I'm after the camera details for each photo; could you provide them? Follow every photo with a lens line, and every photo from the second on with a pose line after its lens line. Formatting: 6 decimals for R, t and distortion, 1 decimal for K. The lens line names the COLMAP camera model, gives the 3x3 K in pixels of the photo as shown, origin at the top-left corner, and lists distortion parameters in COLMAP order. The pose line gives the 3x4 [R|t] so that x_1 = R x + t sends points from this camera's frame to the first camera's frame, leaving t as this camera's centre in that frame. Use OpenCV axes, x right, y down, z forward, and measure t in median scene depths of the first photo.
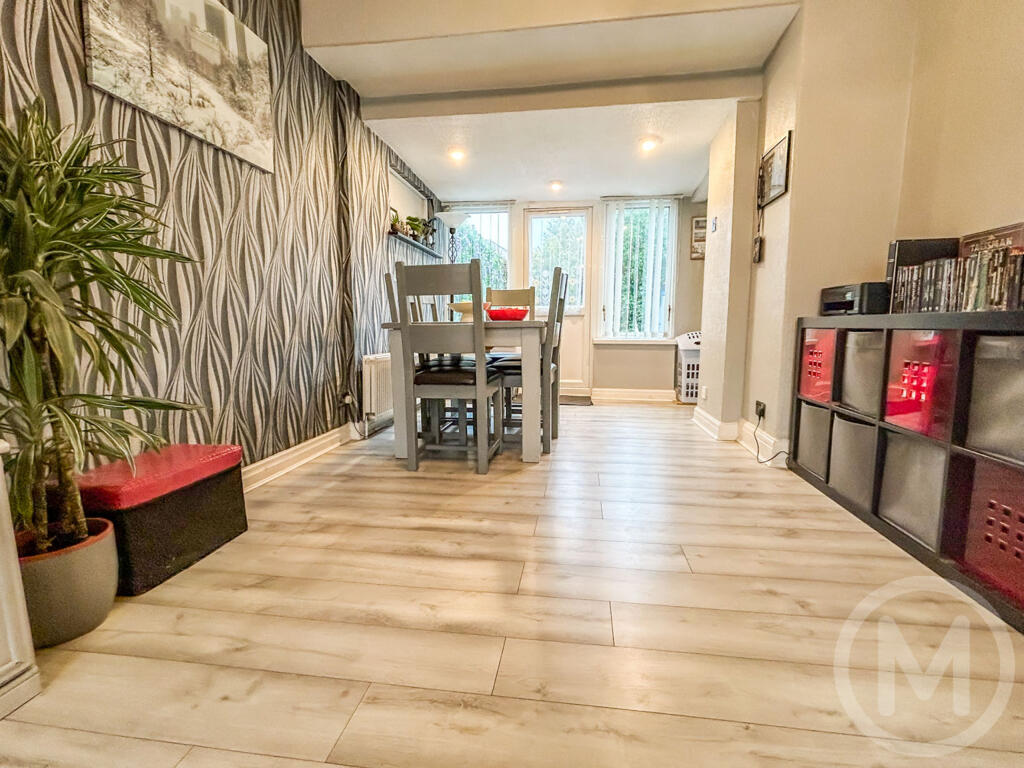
lens RADIAL K [[471.5, 0, 512.0], [0, 471.5, 384.0], [0, 0, 1]] dist [0.000185, 0.000010]
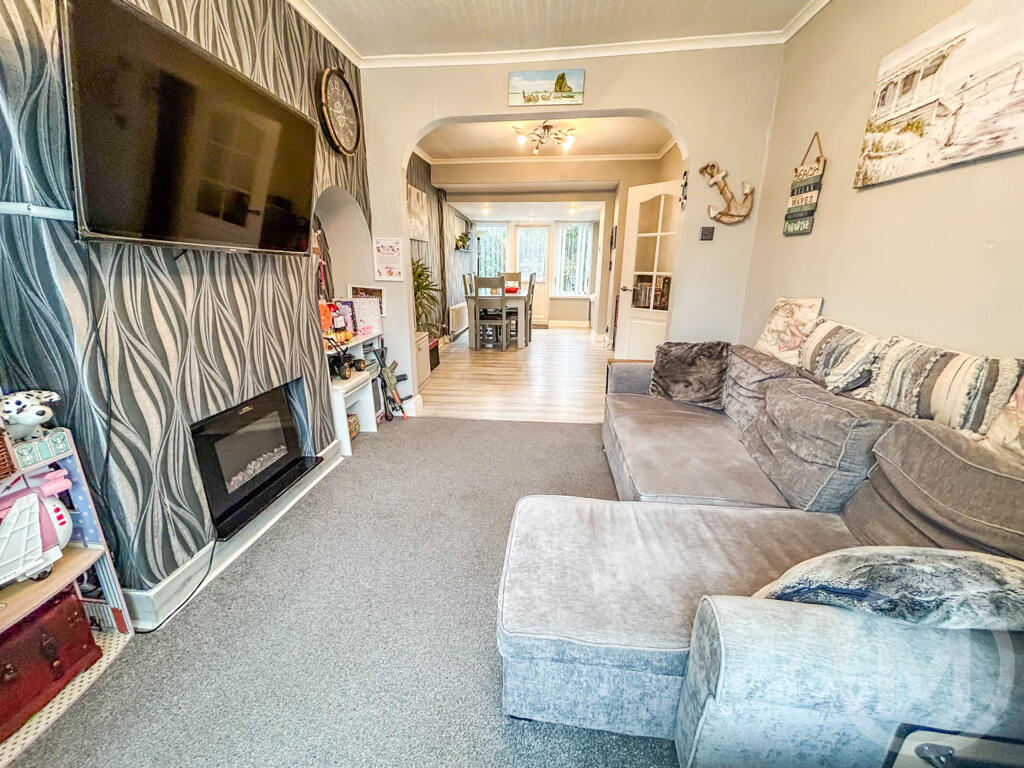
lens RADIAL K [[409.3, 0, 512.0], [0, 409.3, 384.0], [0, 0, 1]] dist [0.000988, 0.000123]
pose [[0.998911, -0.009555, 0.045675, -0.102311], [0.002003, 0.986688, 0.162612, -0.011307], [-0.046621, -0.162343, 0.985632, -1.116929]]
